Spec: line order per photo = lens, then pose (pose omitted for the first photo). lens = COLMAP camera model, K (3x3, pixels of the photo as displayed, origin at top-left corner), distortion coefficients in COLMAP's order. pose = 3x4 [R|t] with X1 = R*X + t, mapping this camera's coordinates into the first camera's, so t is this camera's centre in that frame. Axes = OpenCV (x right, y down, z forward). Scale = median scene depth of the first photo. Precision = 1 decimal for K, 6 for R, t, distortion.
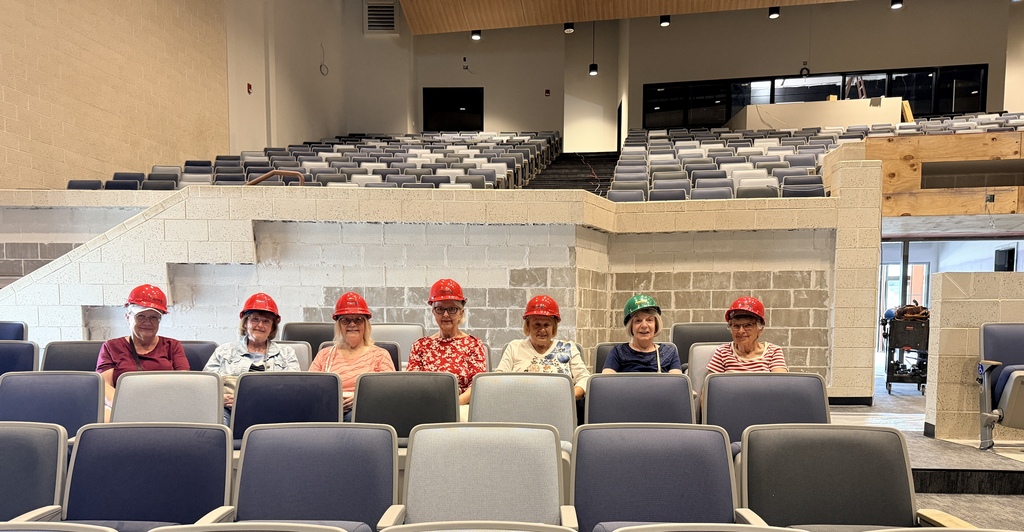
lens RADIAL K [[698.6, 0, 512.9], [0, 698.6, 387.9], [0, 0, 1]] dist [0.076771, -0.041761]
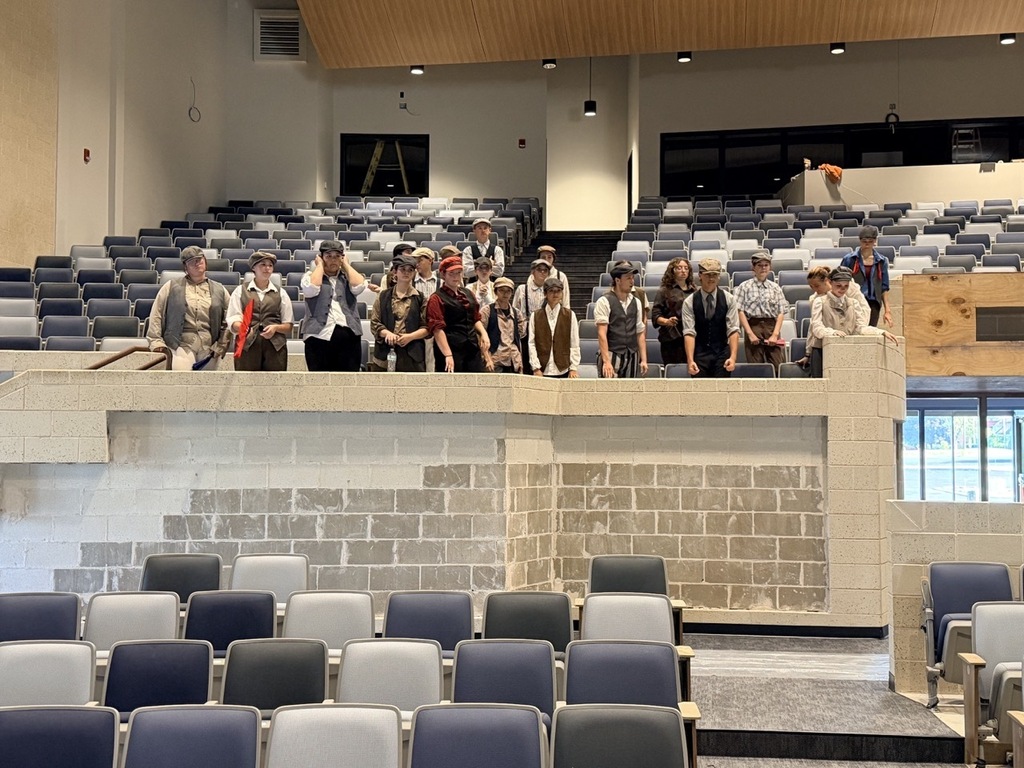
lens RADIAL K [[1213.6, 0, 517.5], [0, 1213.6, 405.2], [0, 0, 1]] dist [0.148174, 0.000000]
pose [[0.999939, 0.002417, 0.010788, 0.080767], [-0.001157, 0.993324, -0.115351, -0.070423], [-0.010995, 0.115331, 0.993266, -0.372212]]
